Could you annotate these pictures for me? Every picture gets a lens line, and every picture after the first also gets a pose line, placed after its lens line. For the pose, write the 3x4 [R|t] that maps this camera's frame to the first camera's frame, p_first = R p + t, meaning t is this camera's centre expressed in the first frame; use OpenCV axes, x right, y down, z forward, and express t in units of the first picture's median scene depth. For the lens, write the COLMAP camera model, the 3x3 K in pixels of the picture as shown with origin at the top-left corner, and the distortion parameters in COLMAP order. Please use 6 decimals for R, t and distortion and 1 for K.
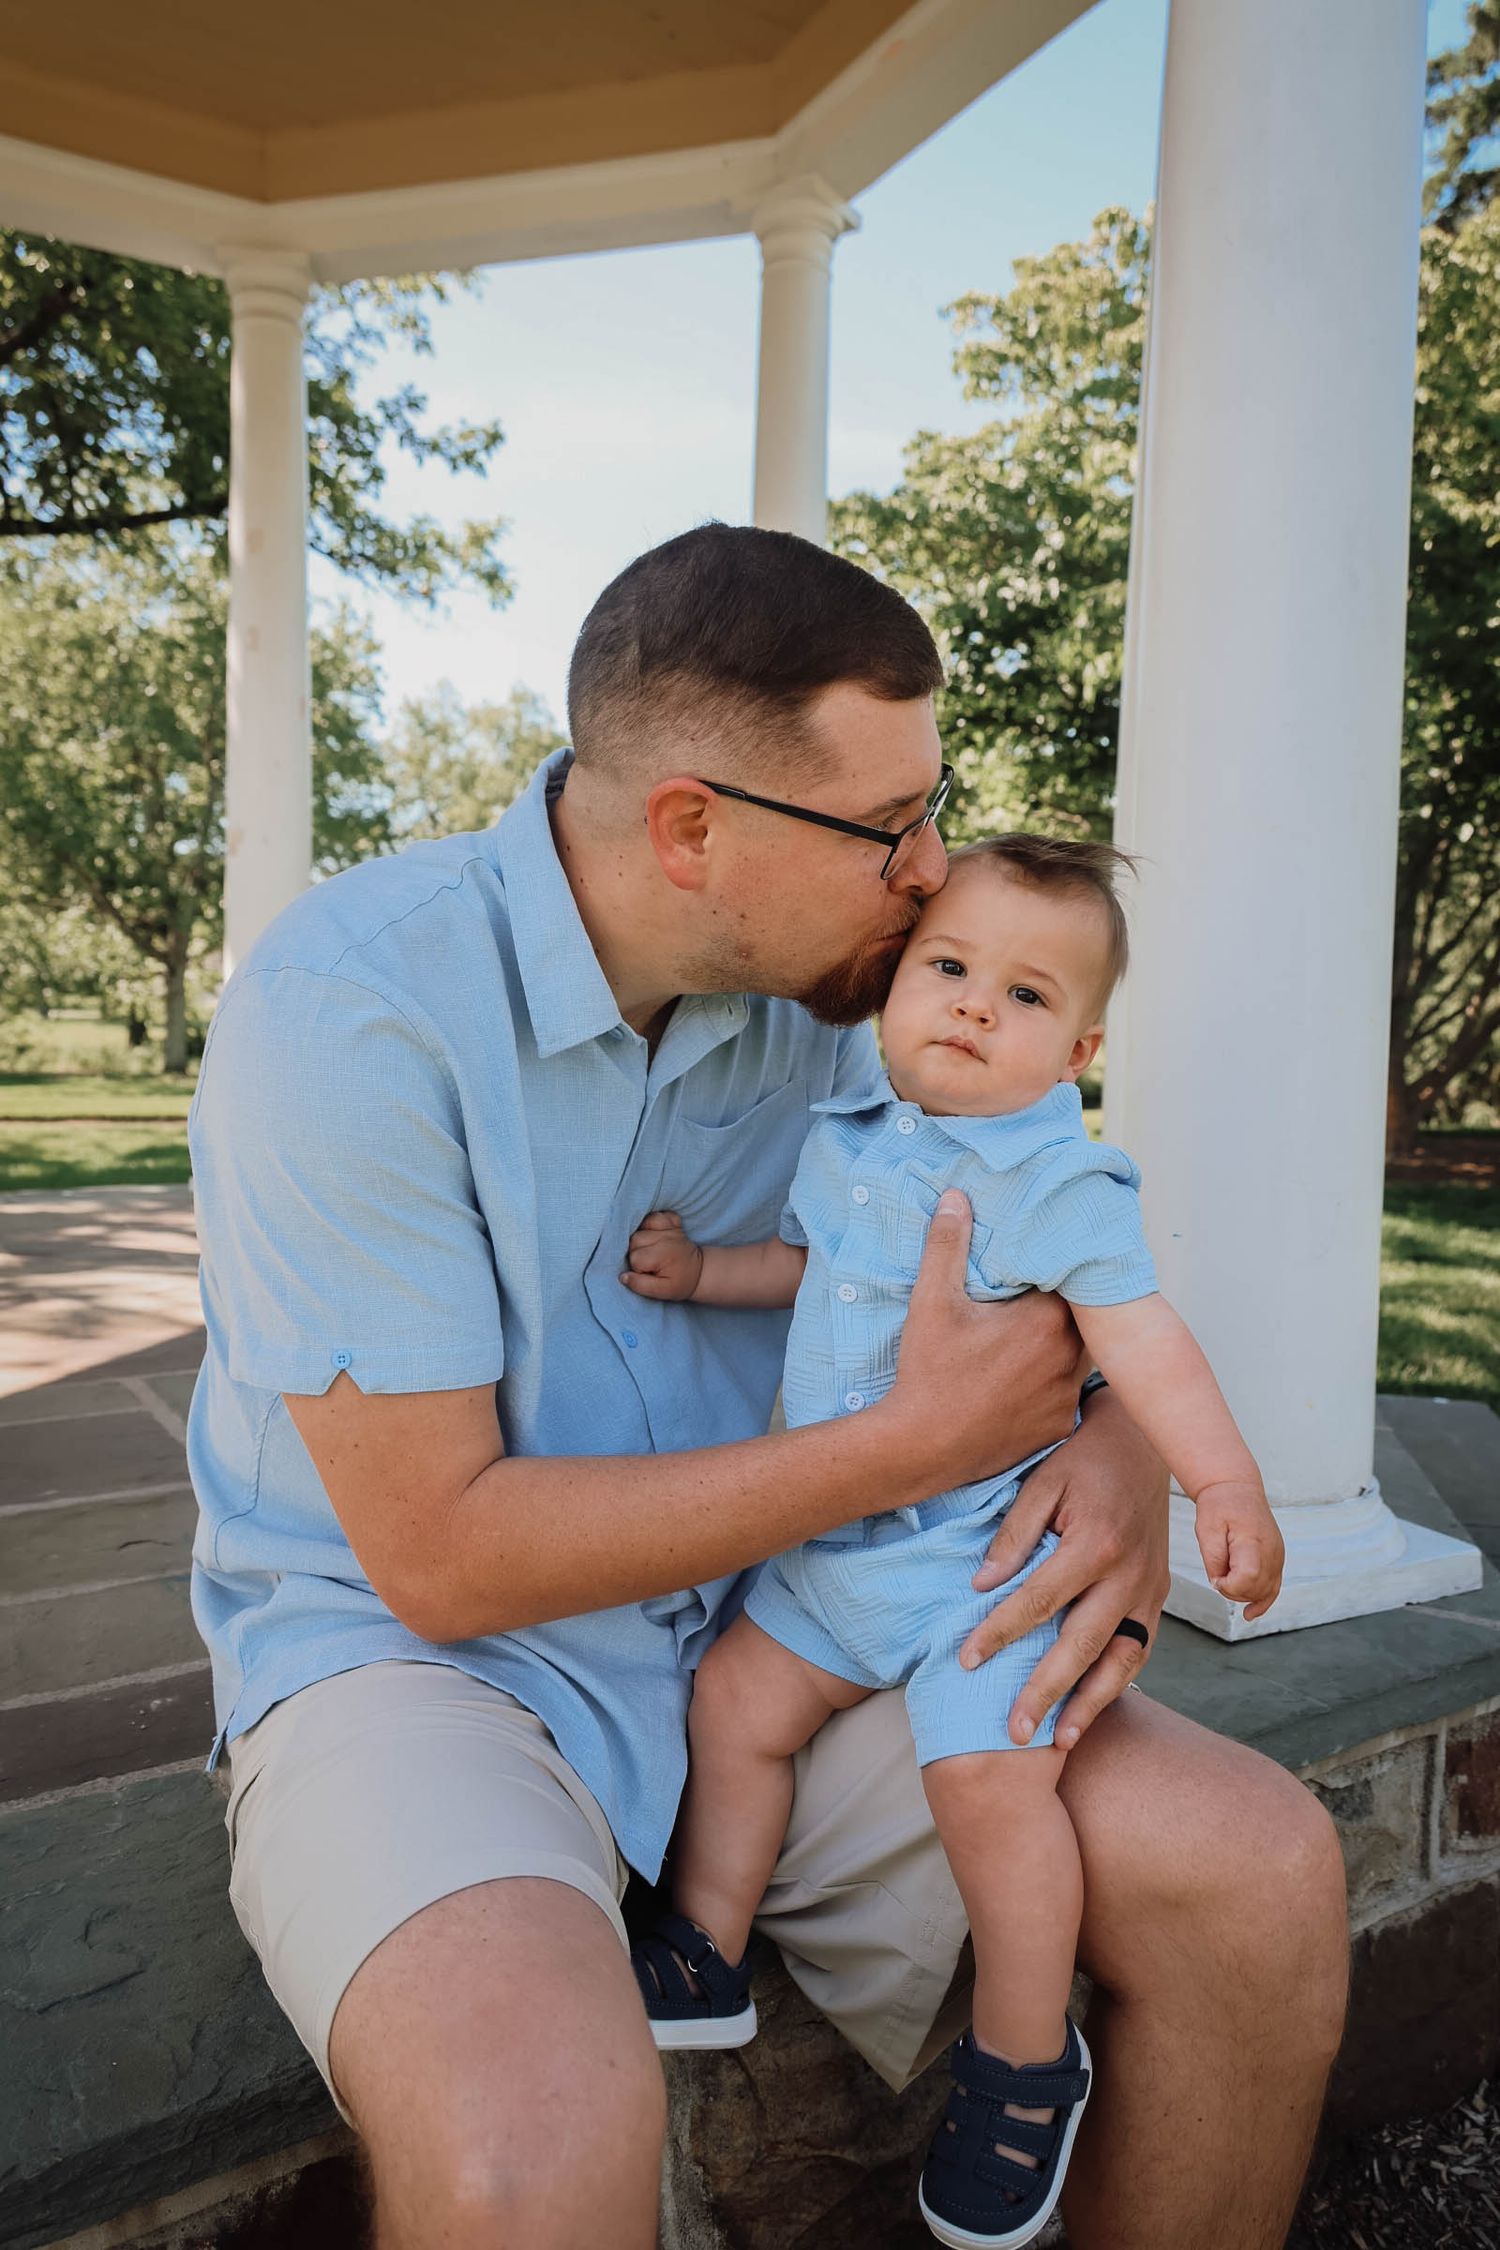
lens RADIAL K [[1590.8, 0, 746.5], [0, 1590.8, 1118.6], [0, 0, 1]] dist [-0.002257, 0.001879]
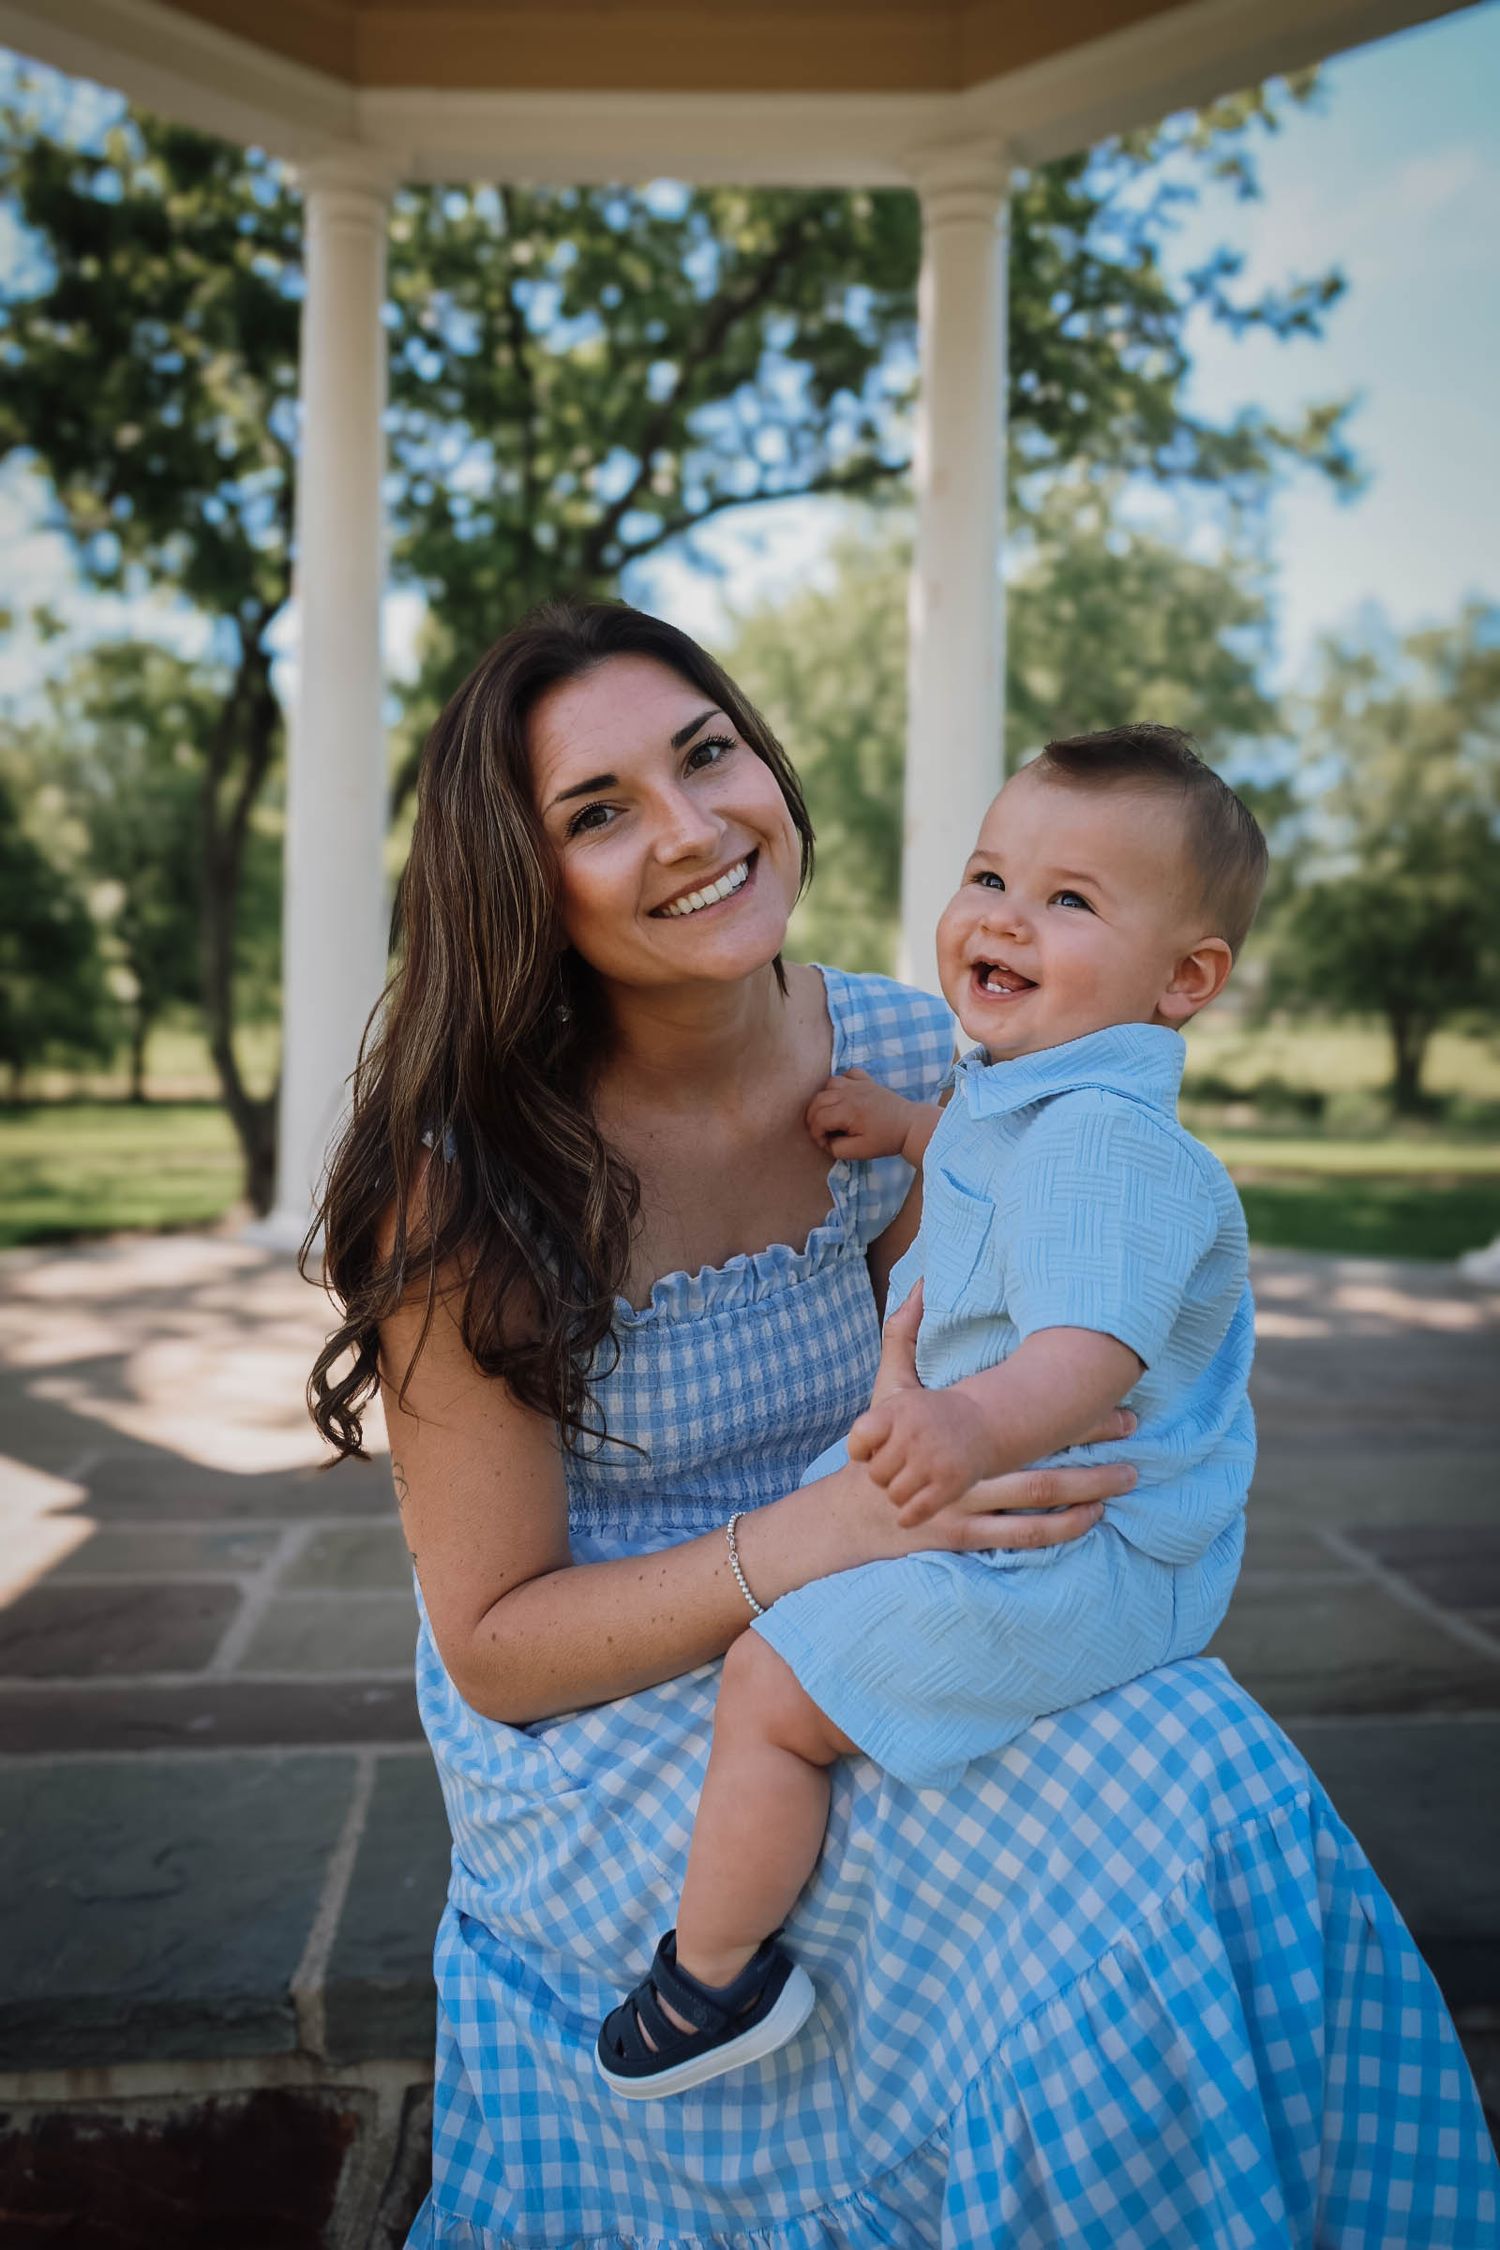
lens RADIAL K [[2028.3, 0, 745.5], [0, 2028.3, 1127.6], [0, 0, 1]] dist [-0.000924, 0.012721]
pose [[0.882169, 0.005878, -0.470896, 0.052462], [-0.015310, 0.999752, -0.016202, 0.002245], [0.470684, 0.021503, 0.882040, -0.004762]]
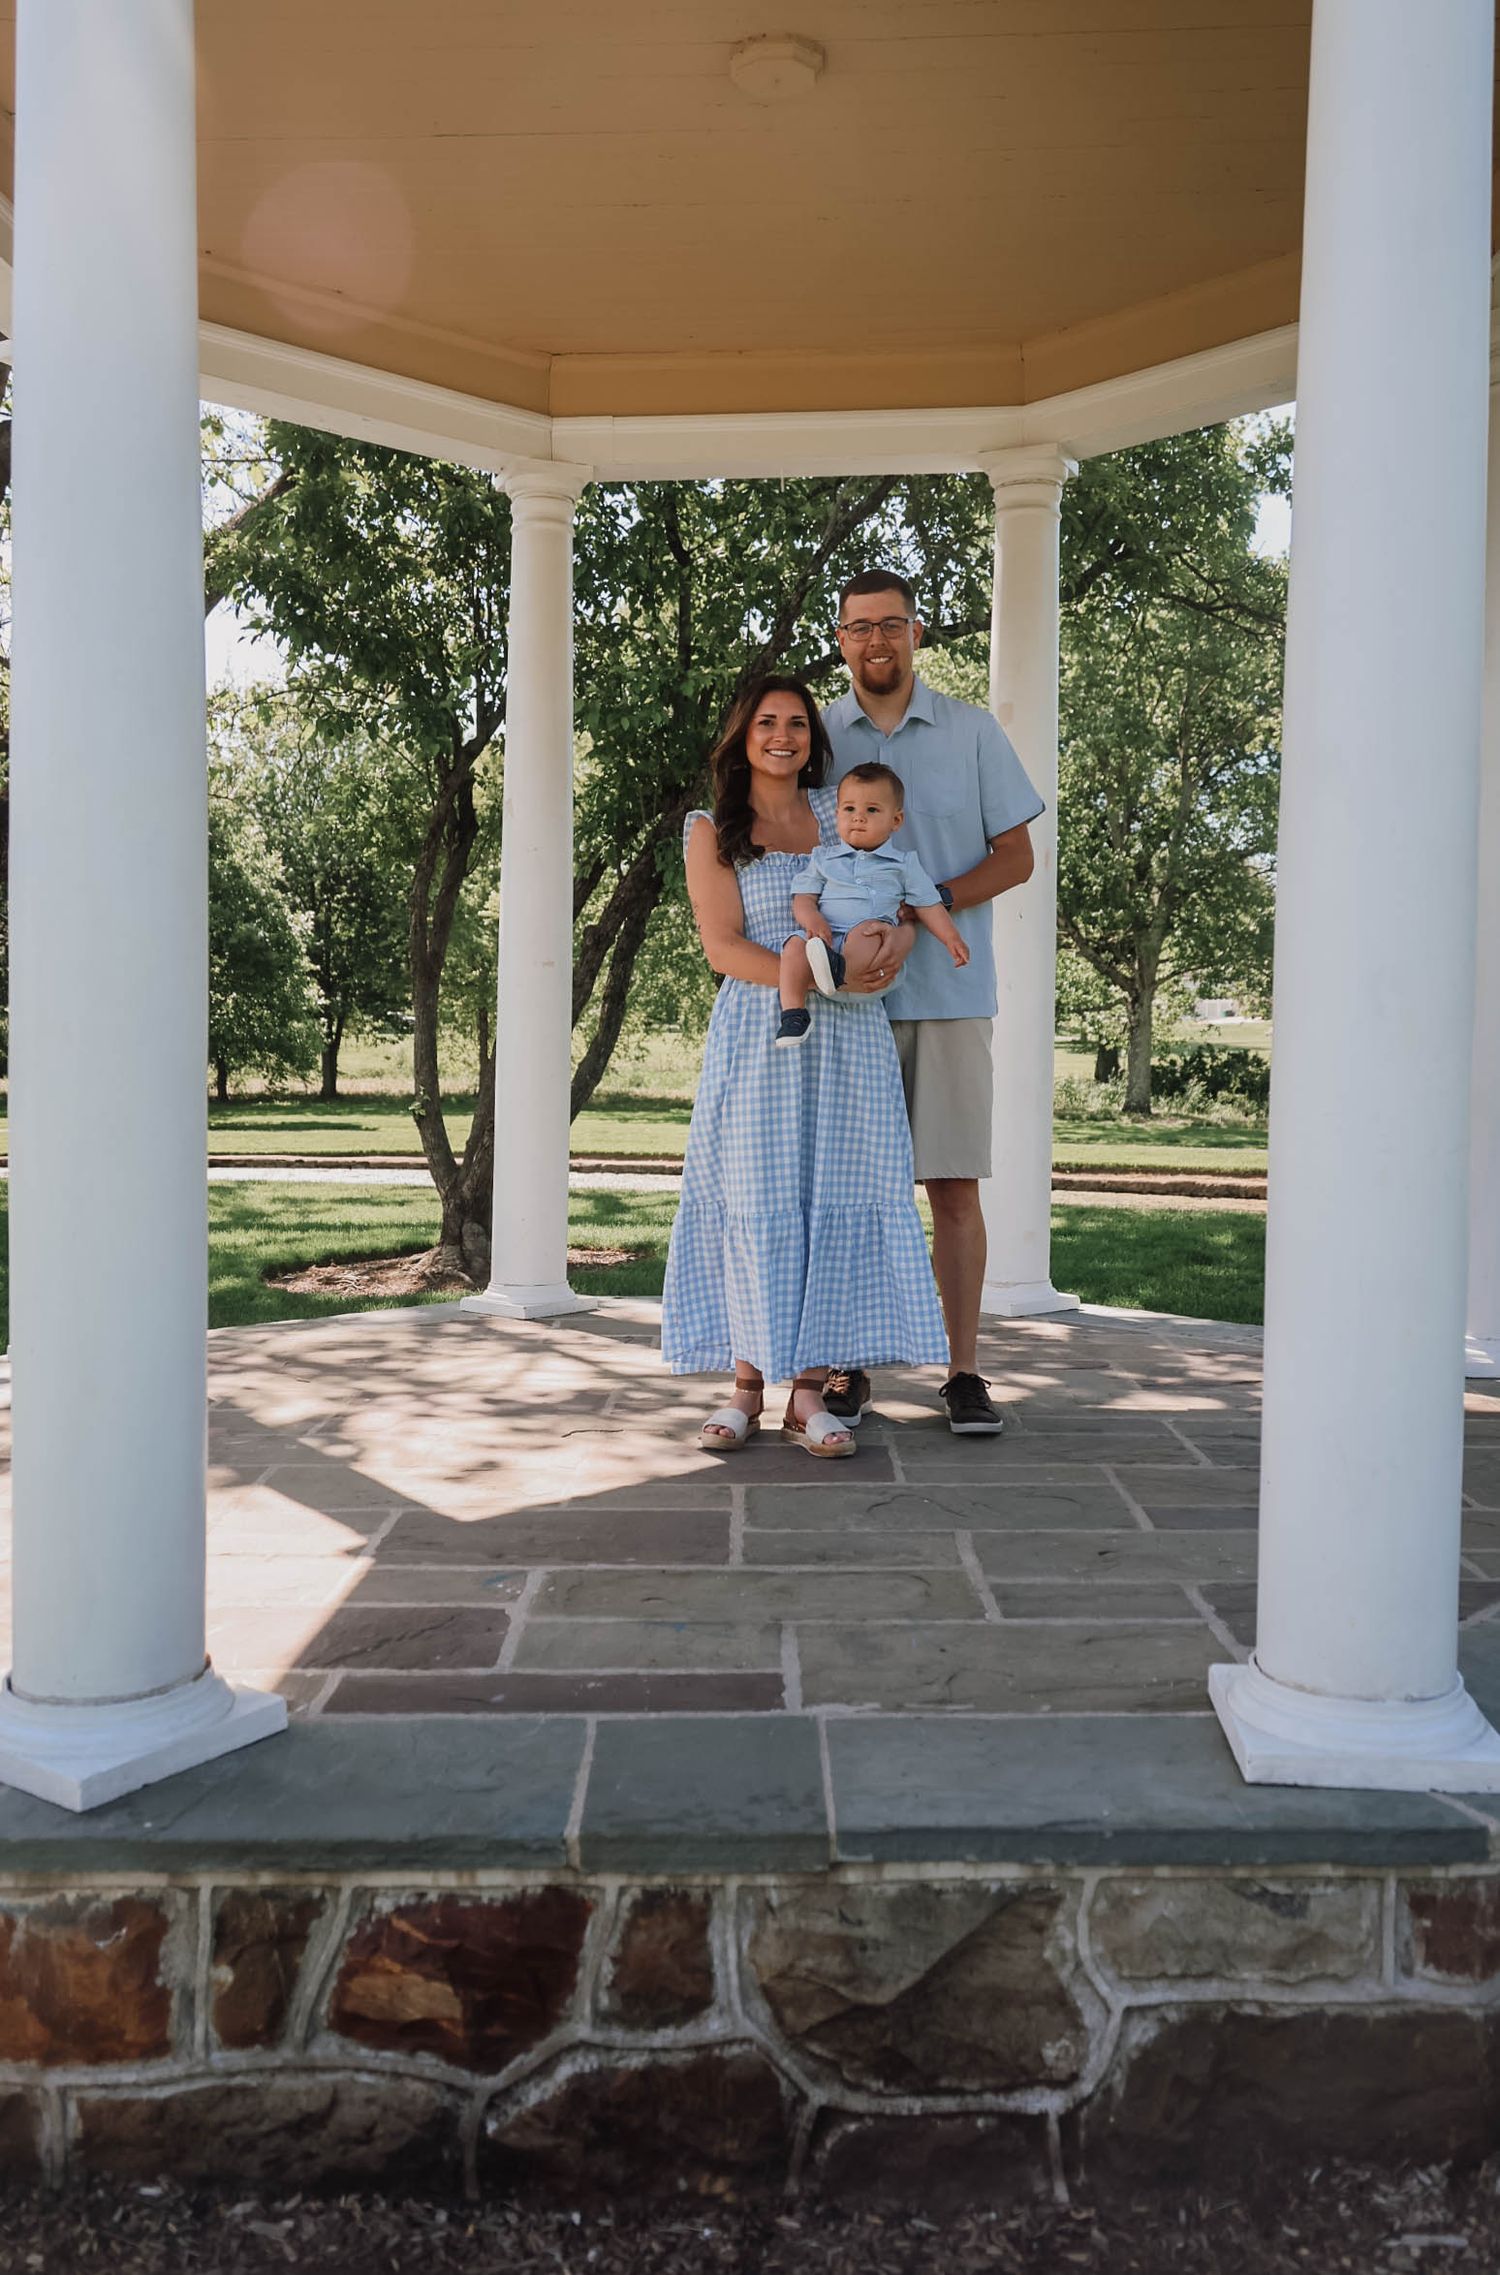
lens RADIAL K [[1903.1, 0, 743.4], [0, 1903.1, 1134.6], [0, 0, 1]] dist [0.012439, -0.004655]
pose [[0.844607, 0.014000, -0.535204, 0.107644], [-0.019558, 0.999798, -0.004712, -0.029348], [0.535030, 0.014447, 0.844709, -0.086706]]
